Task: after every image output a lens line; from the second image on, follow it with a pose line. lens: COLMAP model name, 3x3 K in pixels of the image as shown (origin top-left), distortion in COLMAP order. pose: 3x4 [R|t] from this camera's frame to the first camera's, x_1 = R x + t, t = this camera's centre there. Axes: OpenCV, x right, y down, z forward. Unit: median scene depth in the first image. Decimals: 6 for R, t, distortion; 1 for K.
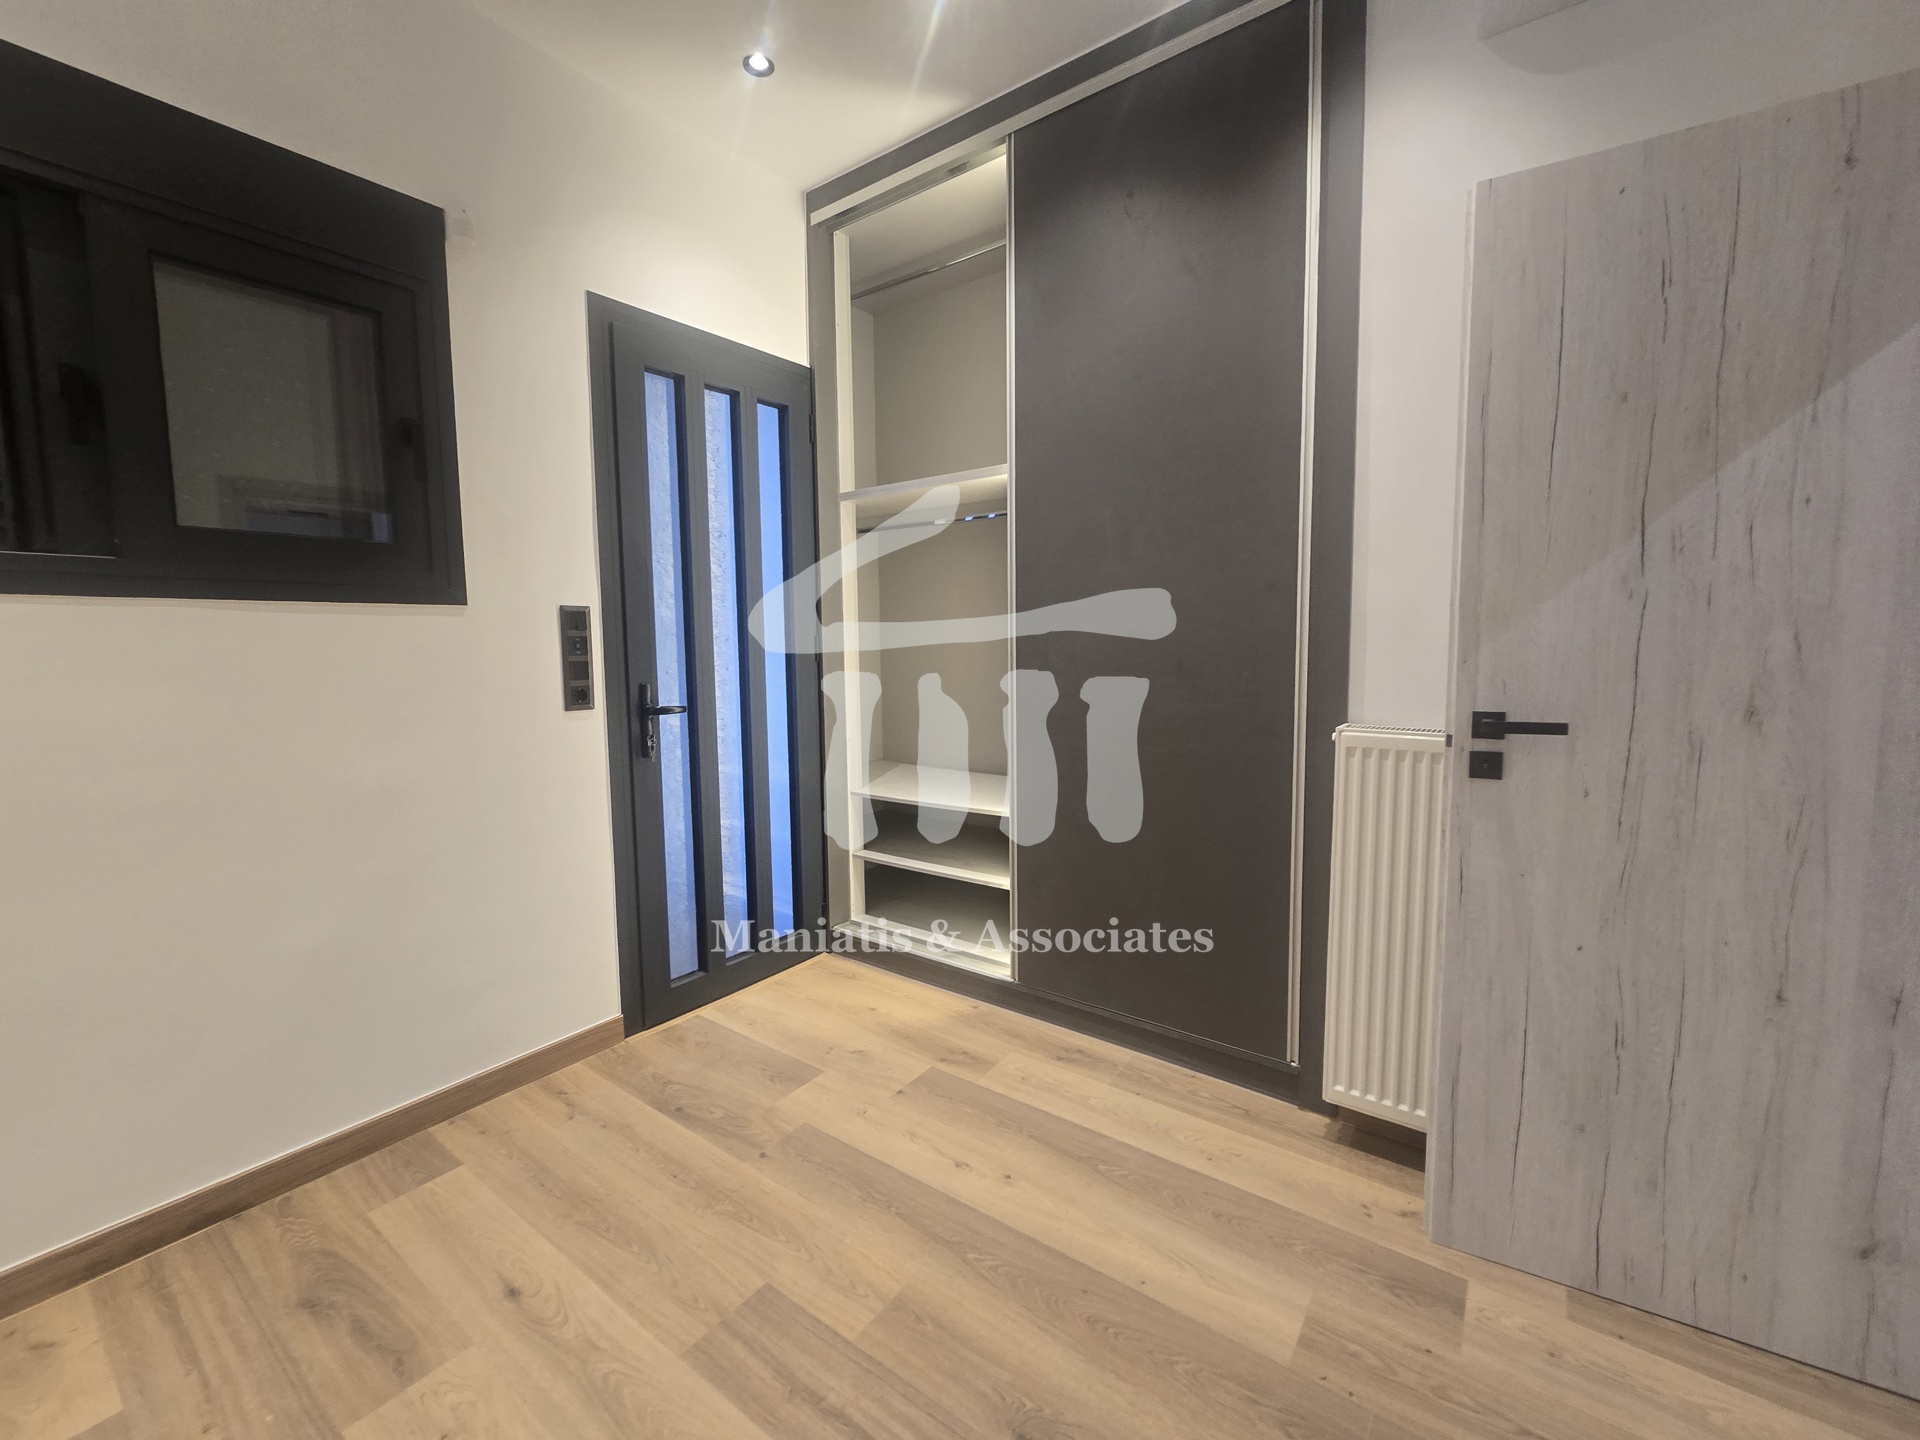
lens RADIAL K [[786.6, 0, 965.4], [0, 786.6, 703.2], [0, 0, 1]] dist [0.000352, -0.000874]
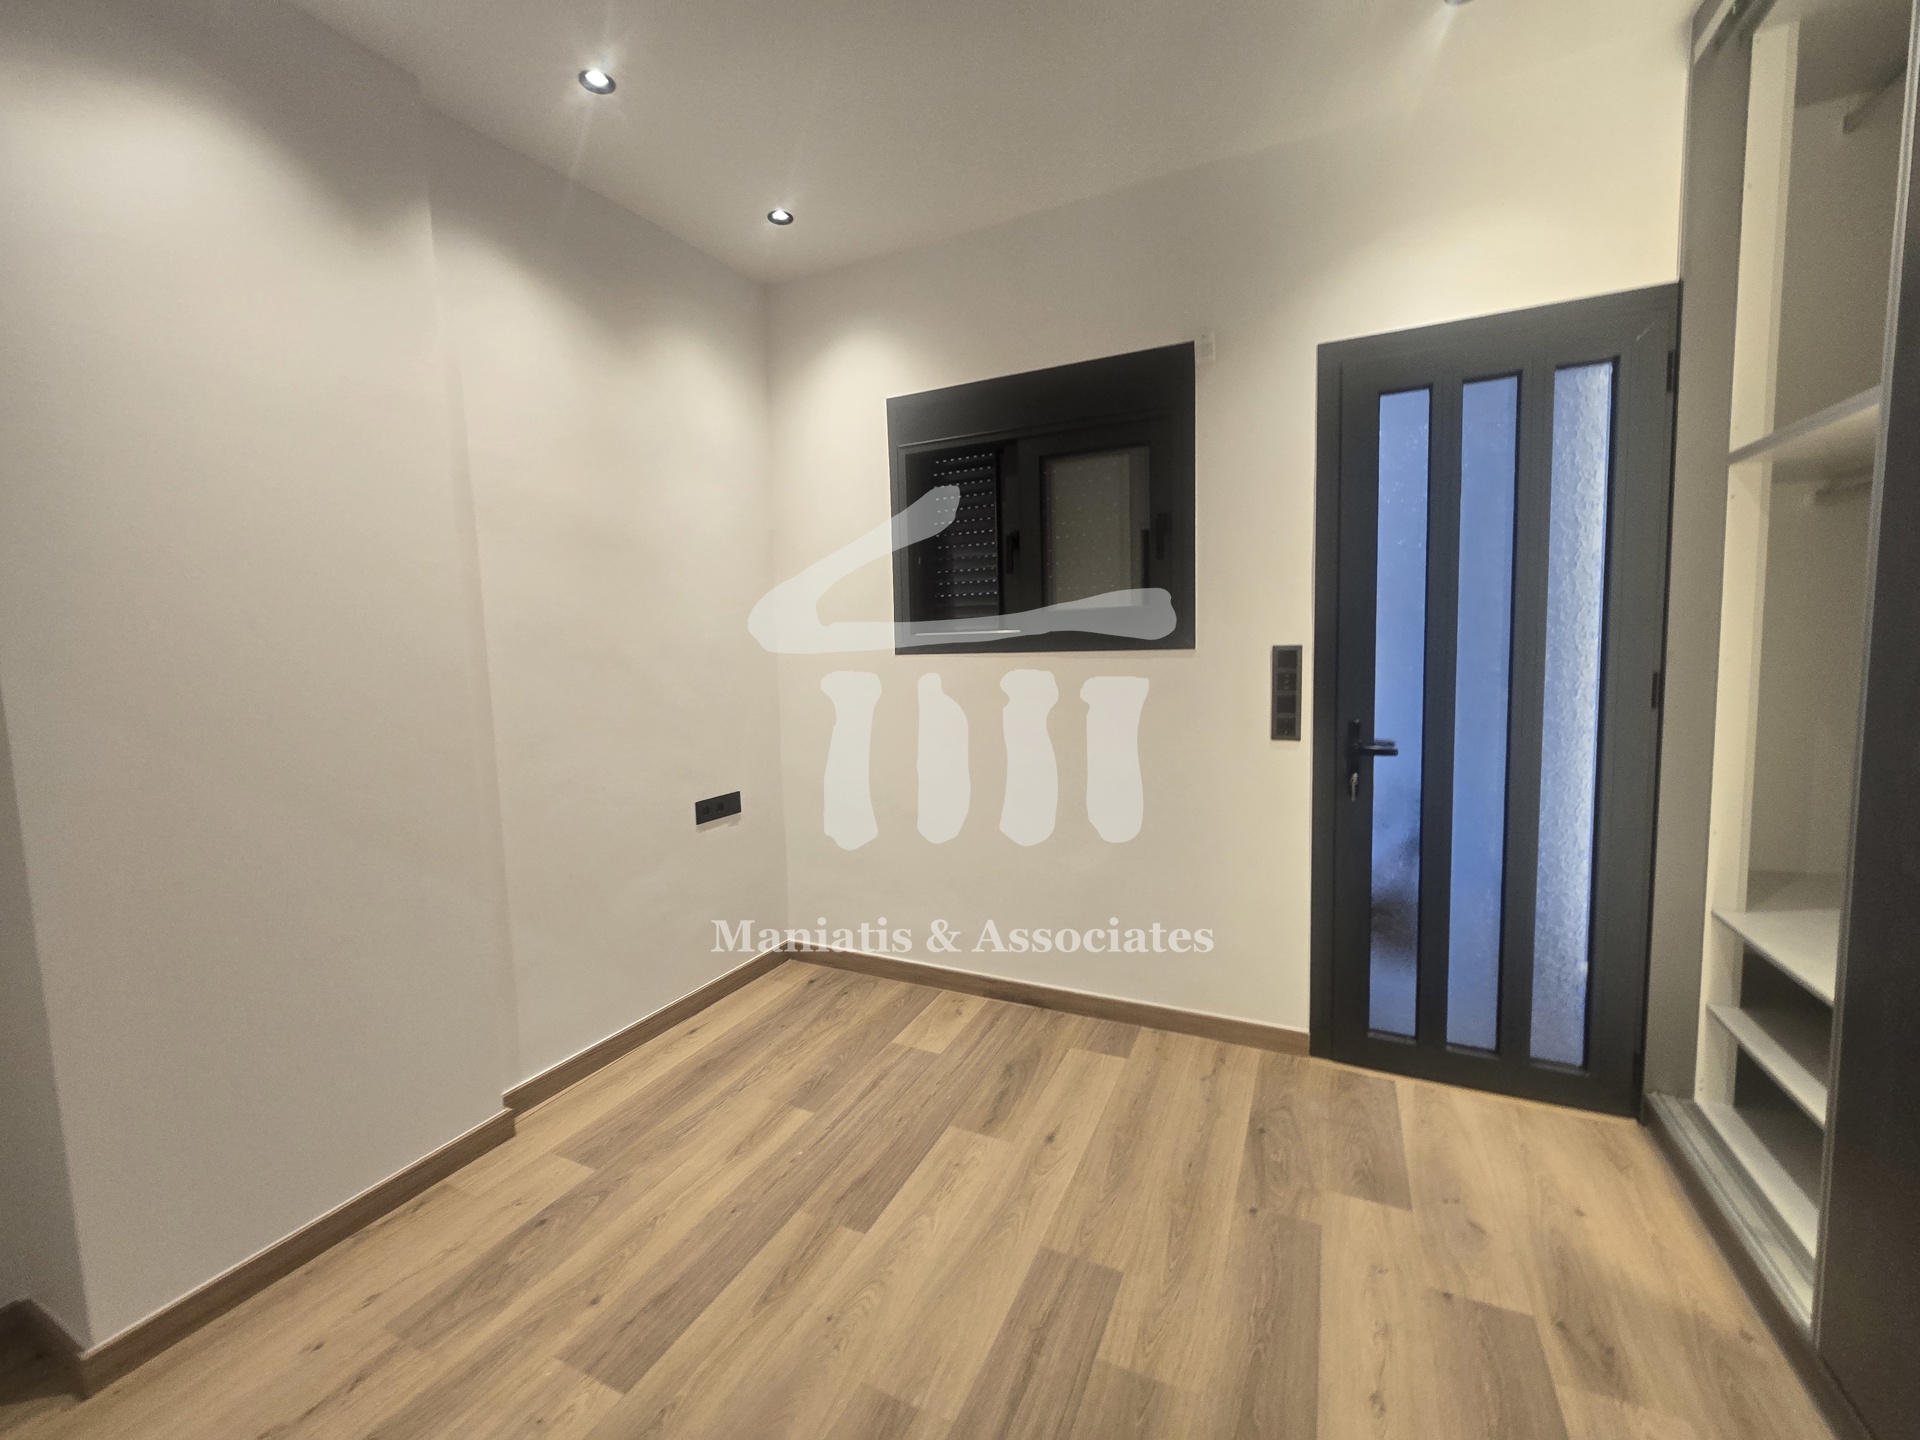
lens RADIAL K [[786.6, 0, 960.0], [0, 786.6, 705.4], [0, 0, 1]] dist [0.000352, -0.000874]
pose [[0.182302, 0.089825, -0.979131, 0.645353], [-0.053260, 0.995258, 0.081388, -0.136740], [0.981799, 0.037311, 0.186222, 0.458636]]
